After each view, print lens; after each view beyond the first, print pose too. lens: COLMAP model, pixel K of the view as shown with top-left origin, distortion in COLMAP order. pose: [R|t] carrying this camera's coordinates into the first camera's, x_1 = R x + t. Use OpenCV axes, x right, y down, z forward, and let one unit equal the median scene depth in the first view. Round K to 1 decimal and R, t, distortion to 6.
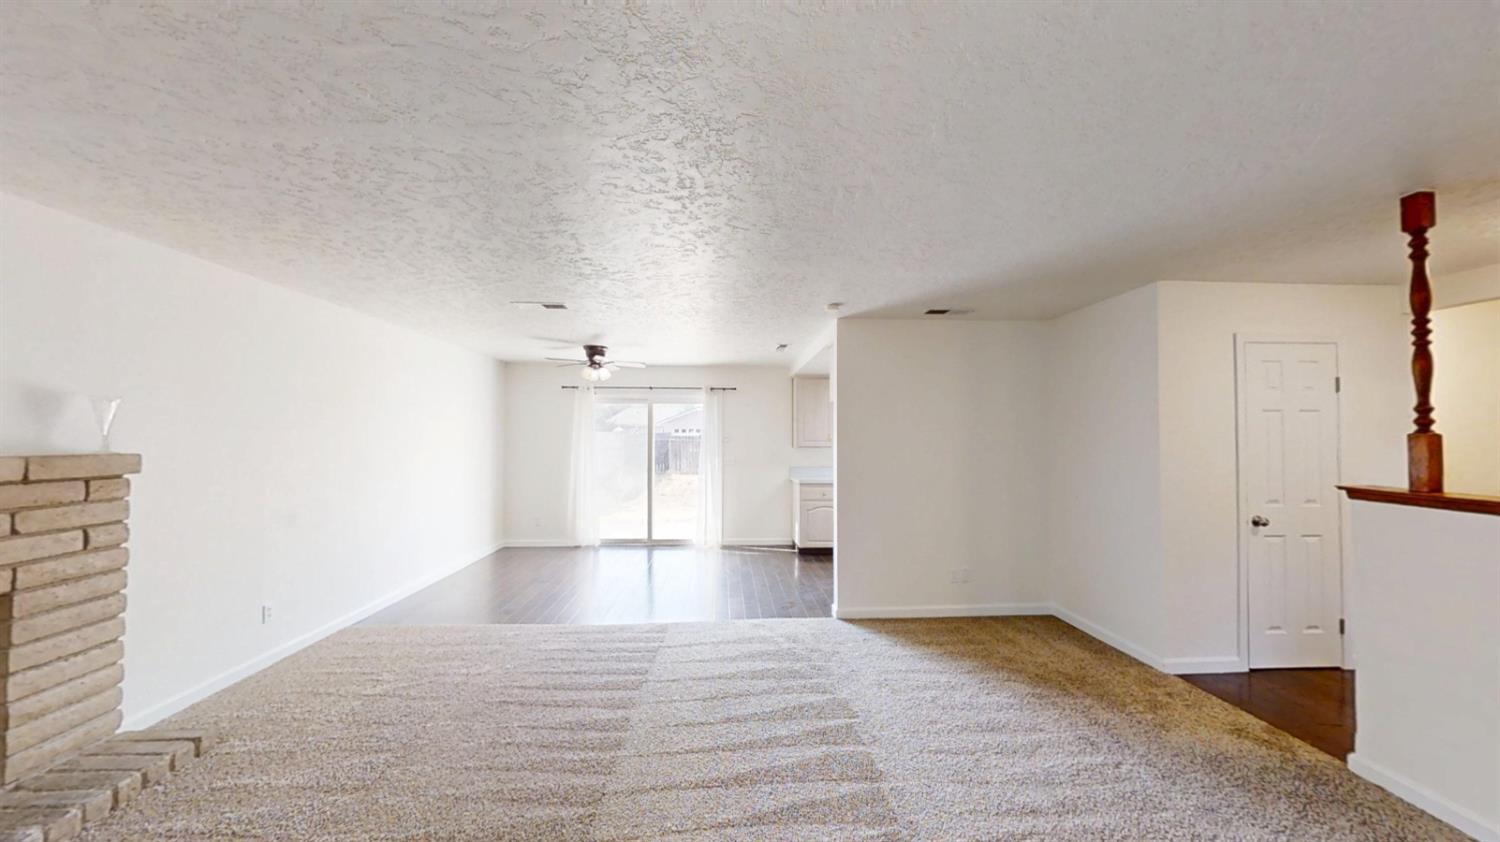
lens RADIAL K [[496.5, 0, 750.0], [0, 496.5, 421.0], [0, 0, 1]] dist [-0.013141, -0.000026]
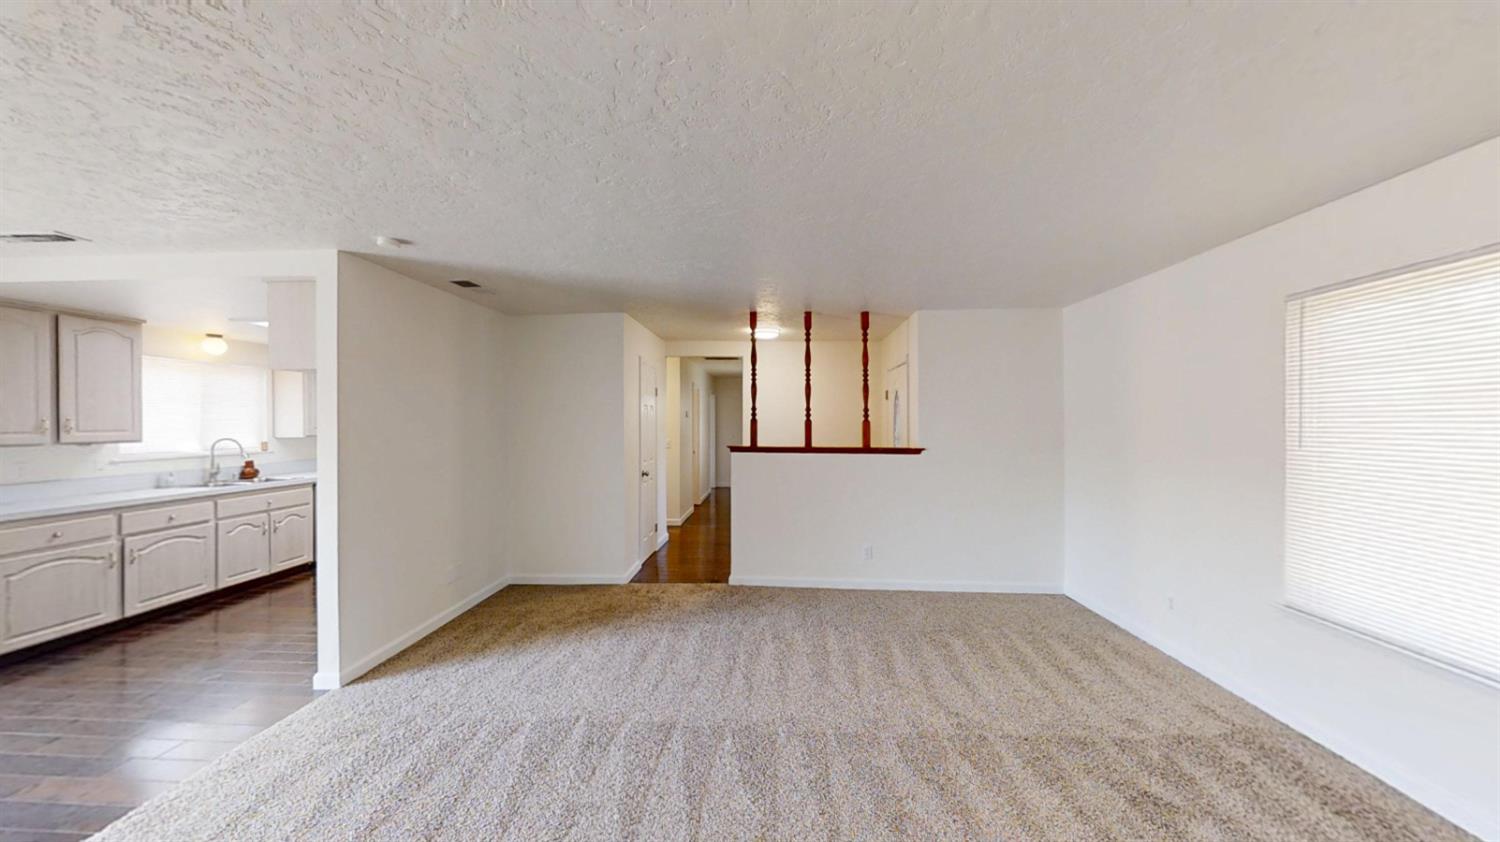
lens RADIAL K [[492.0, 0, 750.0], [0, 492.0, 421.0], [0, 0, 1]] dist [0.000034, 0.000016]
pose [[0.128633, -0.001055, 0.991692, -0.725248], [-0.025045, 0.999677, 0.004312, 0.020098], [-0.991376, -0.025391, 0.128565, 0.606321]]
